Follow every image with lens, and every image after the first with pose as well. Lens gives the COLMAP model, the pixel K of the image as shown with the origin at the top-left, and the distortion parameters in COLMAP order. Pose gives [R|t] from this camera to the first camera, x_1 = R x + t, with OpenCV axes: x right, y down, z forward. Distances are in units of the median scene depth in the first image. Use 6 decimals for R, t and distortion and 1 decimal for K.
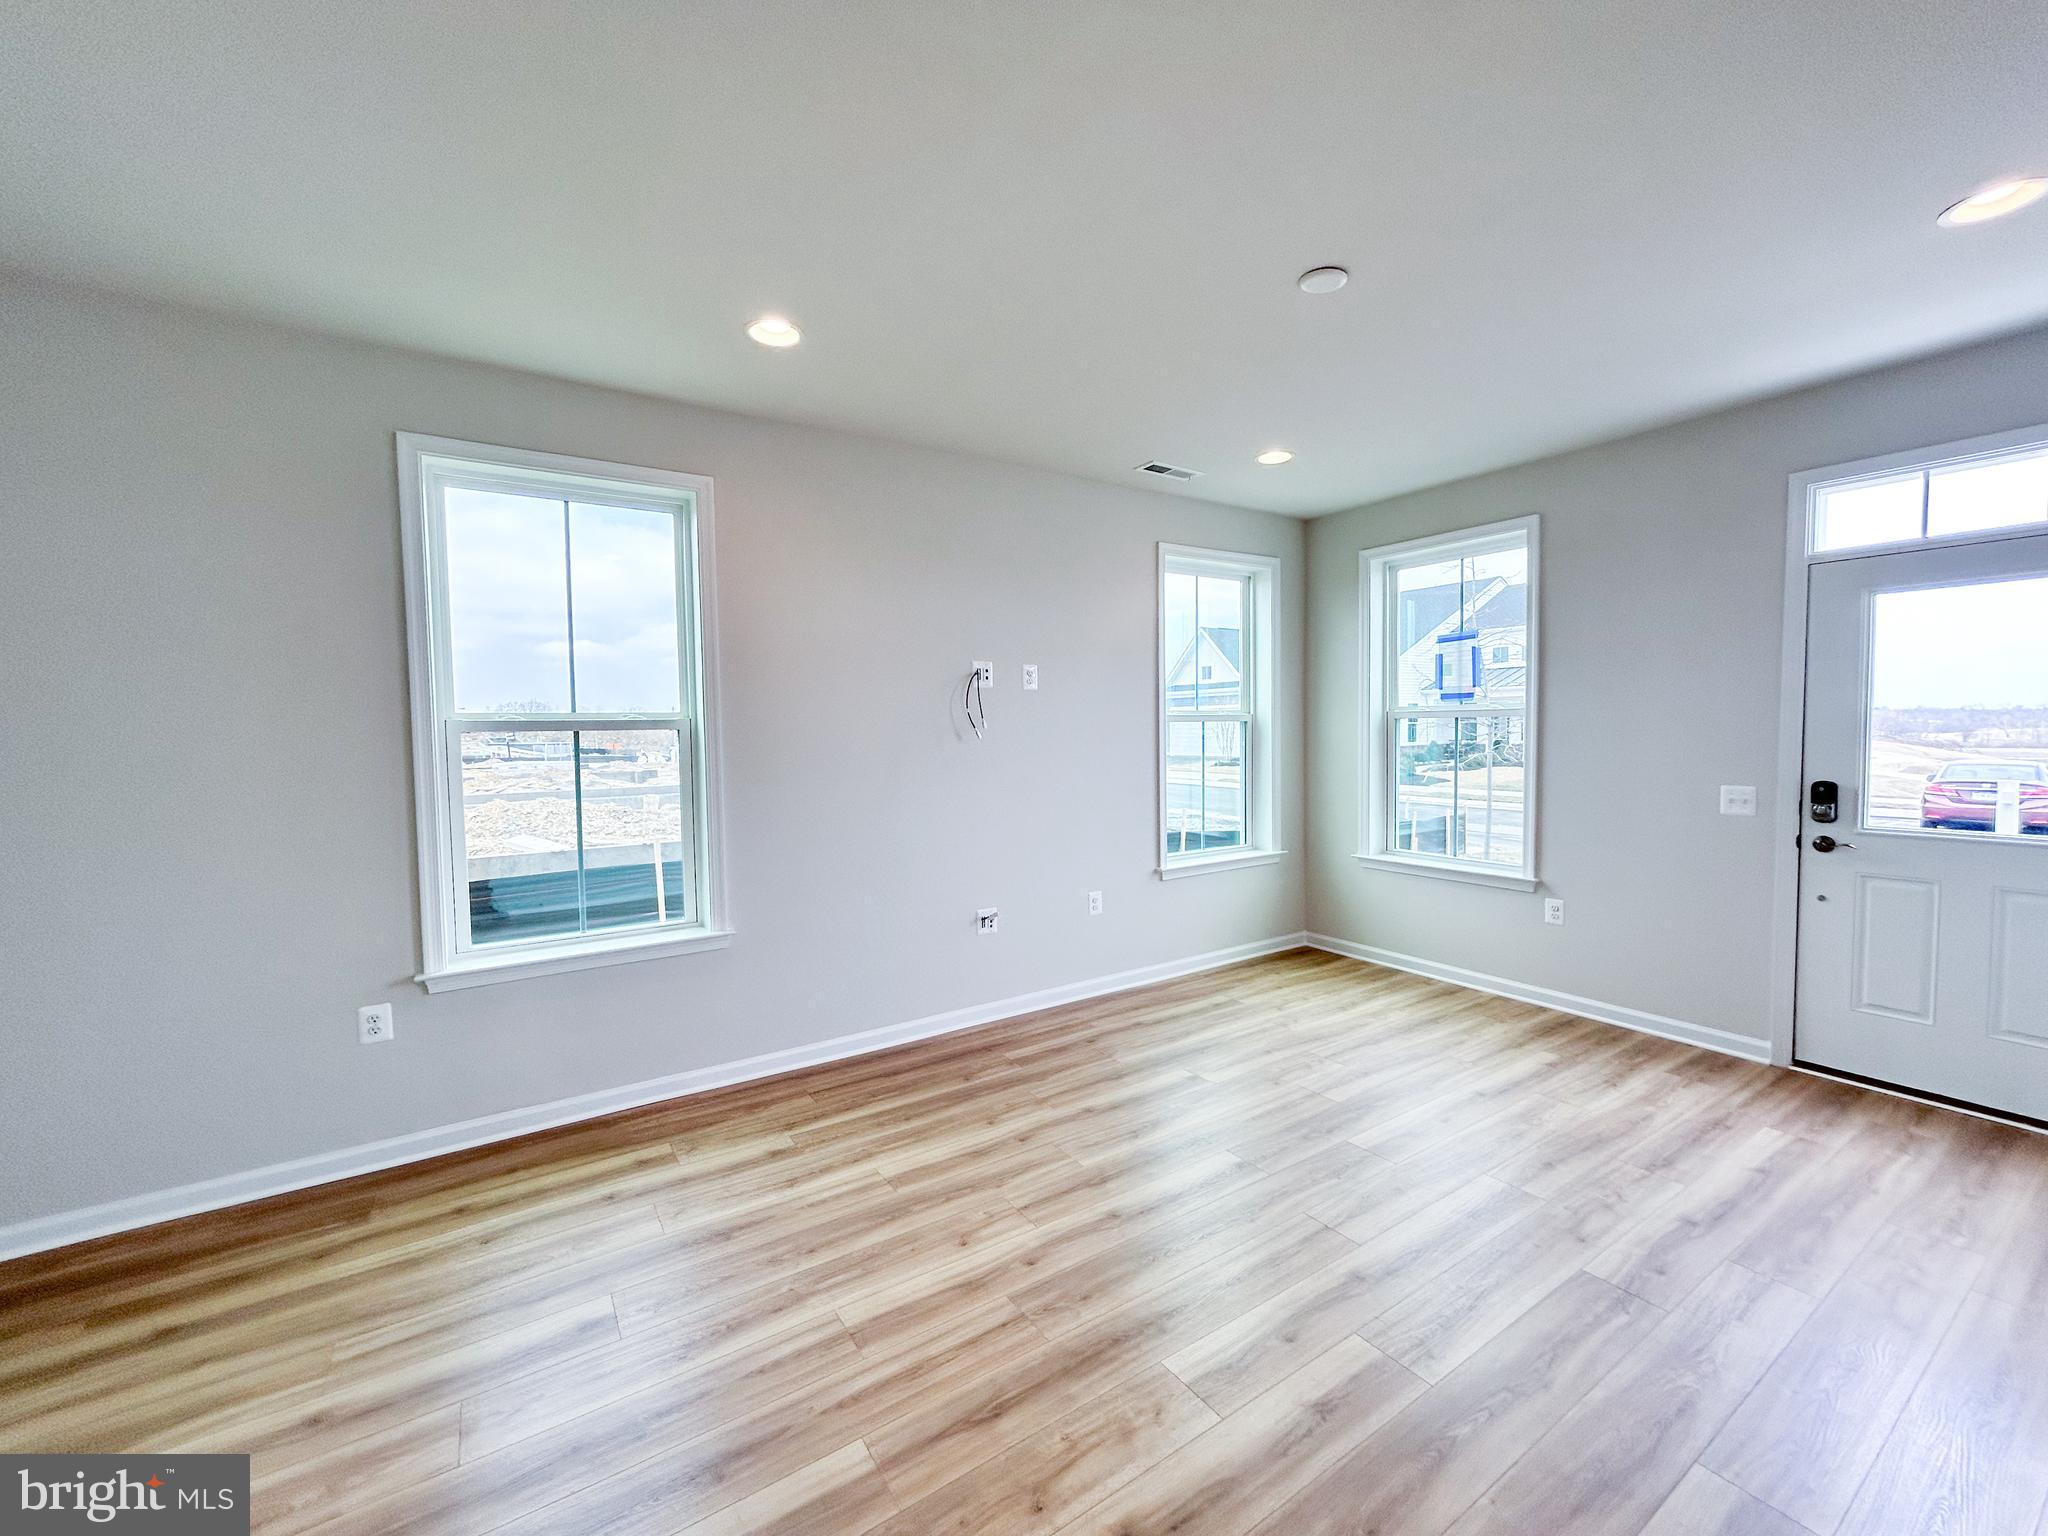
lens RADIAL K [[824.2, 0, 1036.5], [0, 824.2, 768.0], [0, 0, 1]] dist [0.005293, -0.001126]
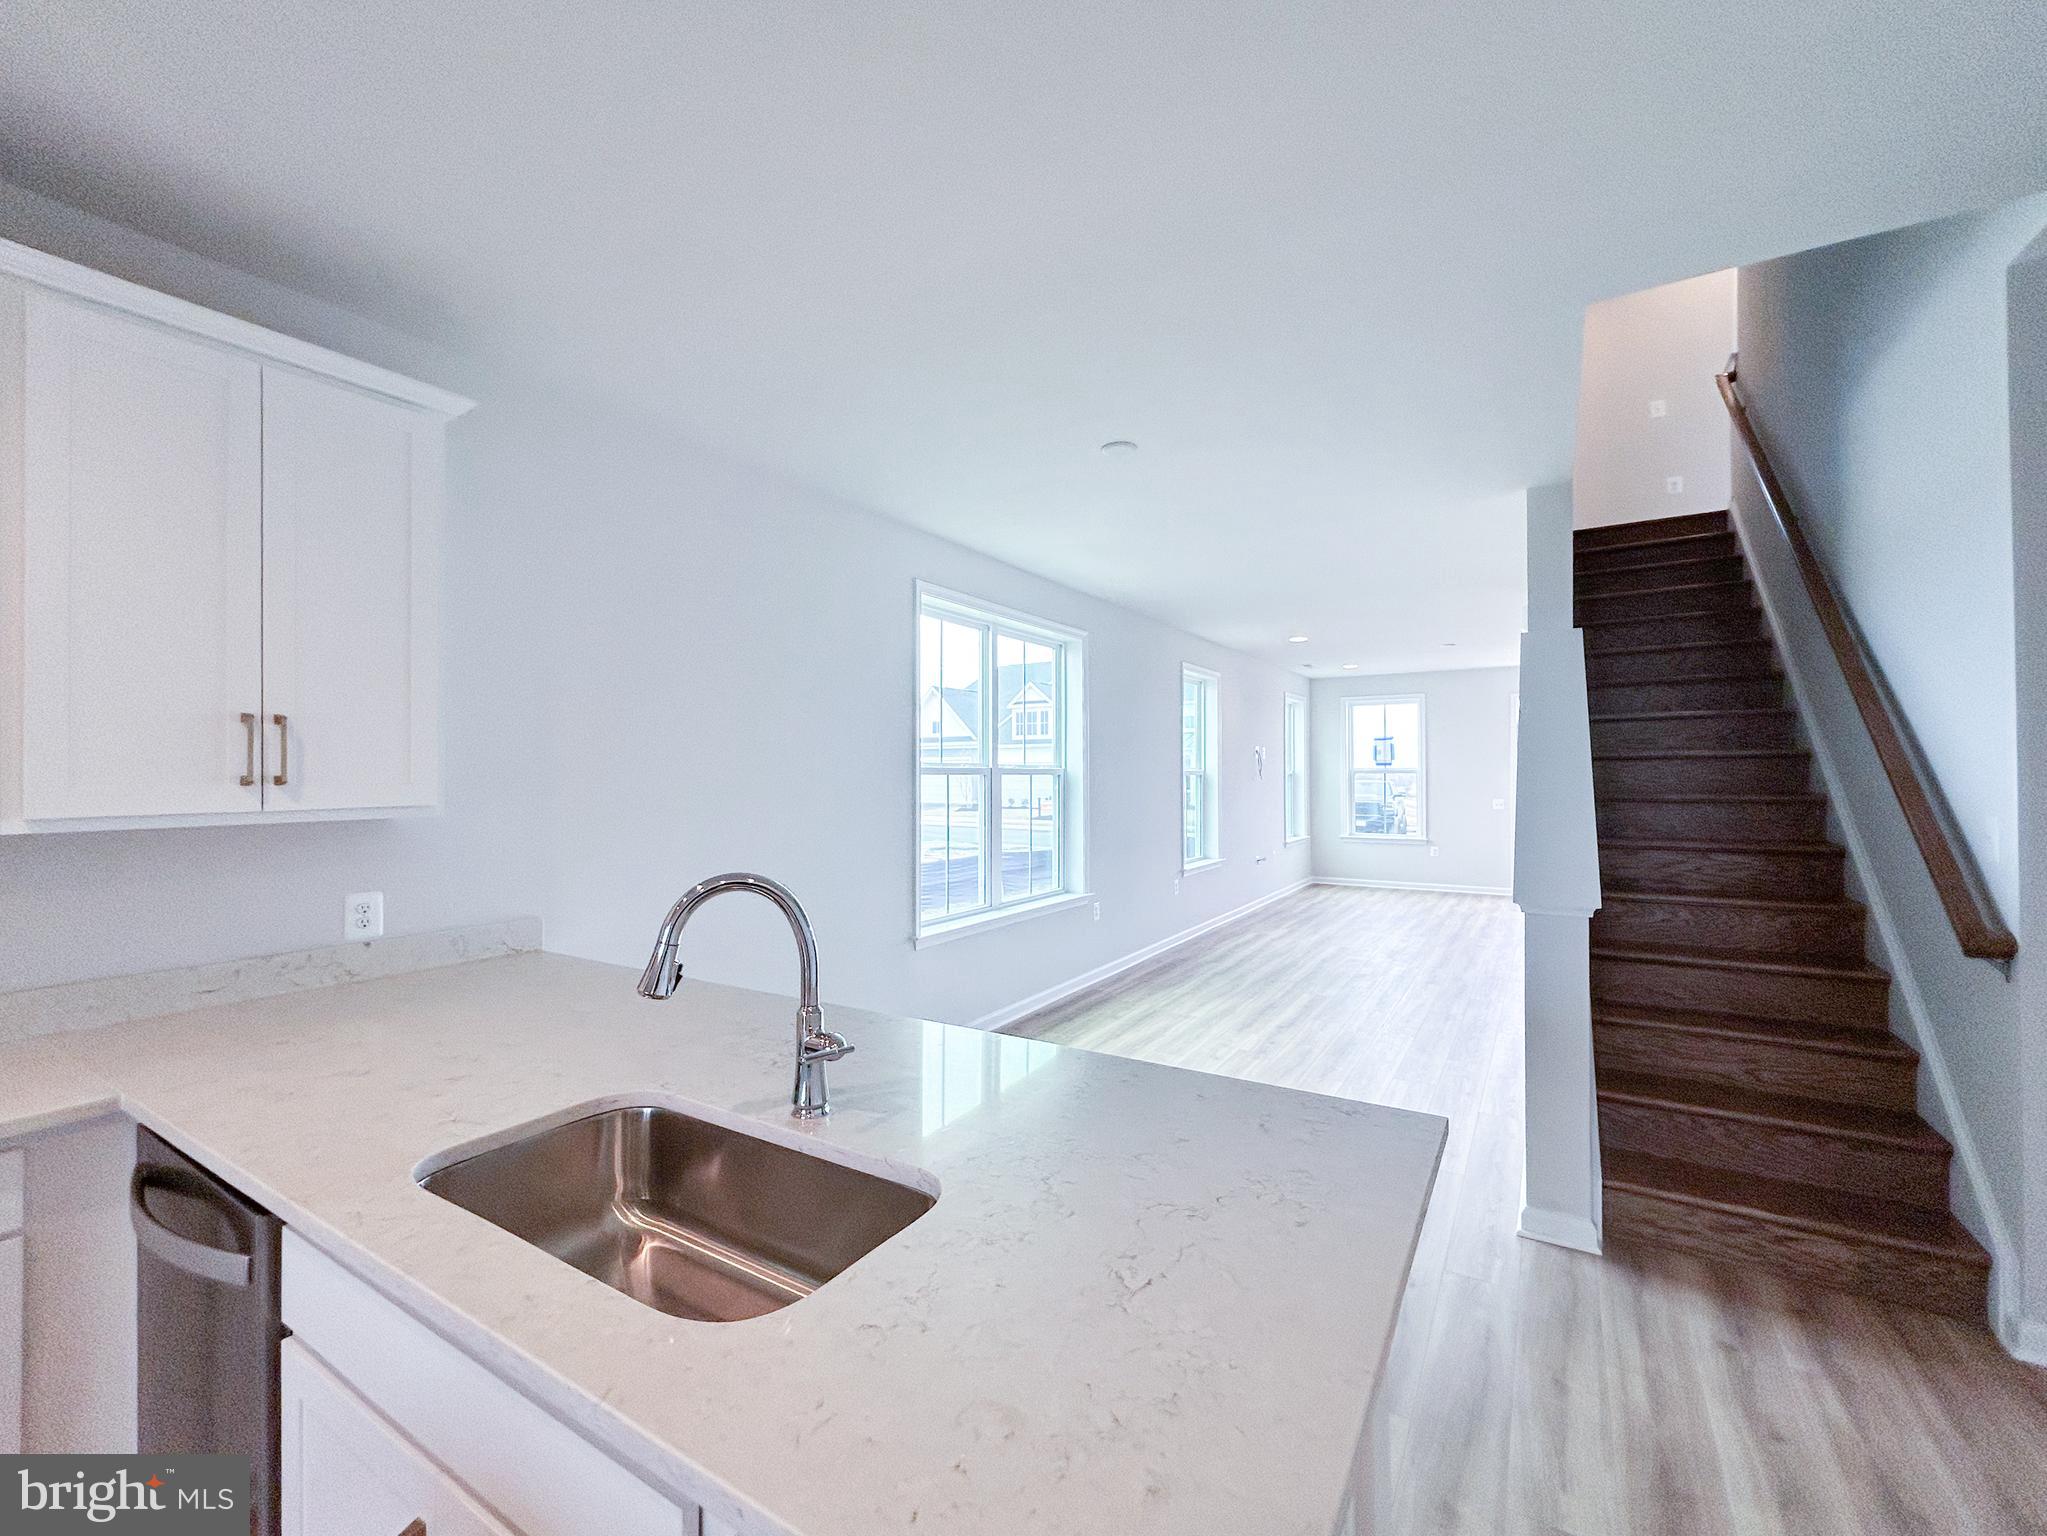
lens RADIAL K [[823.8, 0, 1035.6], [0, 823.8, 769.0], [0, 0, 1]] dist [0.005293, -0.001126]
pose [[0.910147, 0.015090, 0.414009, -1.508519], [0.009769, 0.998277, -0.057861, 0.057331], [-0.414169, 0.056707, 0.908432, -0.780863]]
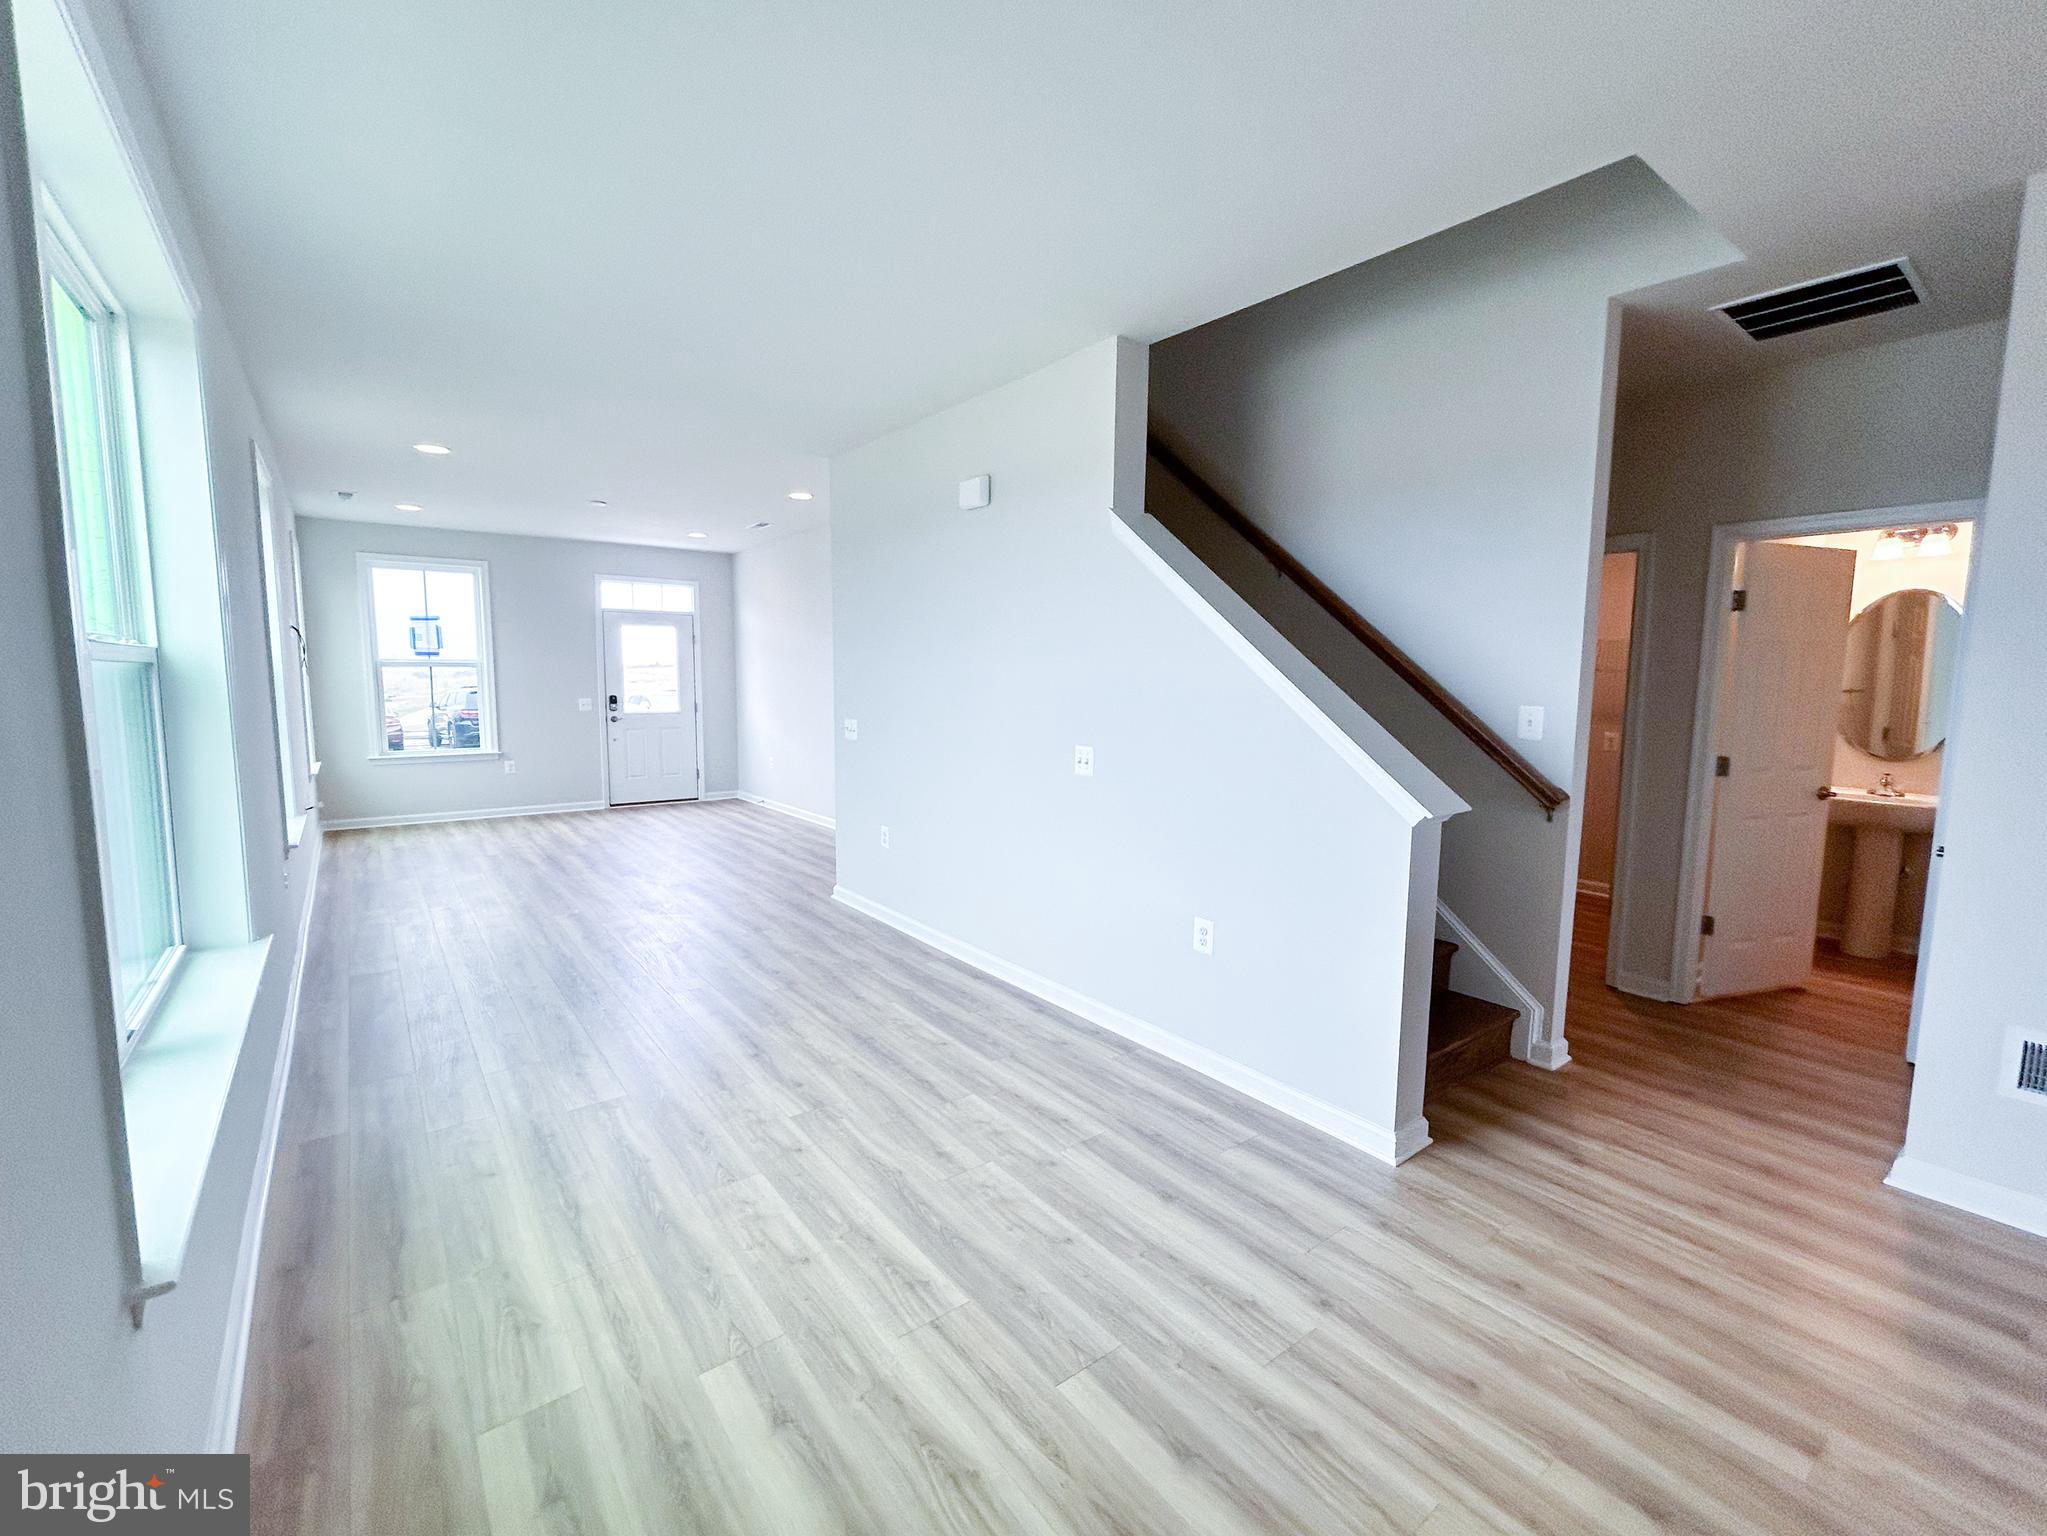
lens RADIAL K [[867.1, 0, 991.9], [0, 867.1, 769.0], [0, 0, 1]] dist [0.002886, 0.000347]
pose [[-0.040999, -0.095951, 0.994541, -1.490471], [0.041893, 0.994338, 0.097659, 0.024065], [-0.998281, 0.045668, -0.036747, -0.076725]]
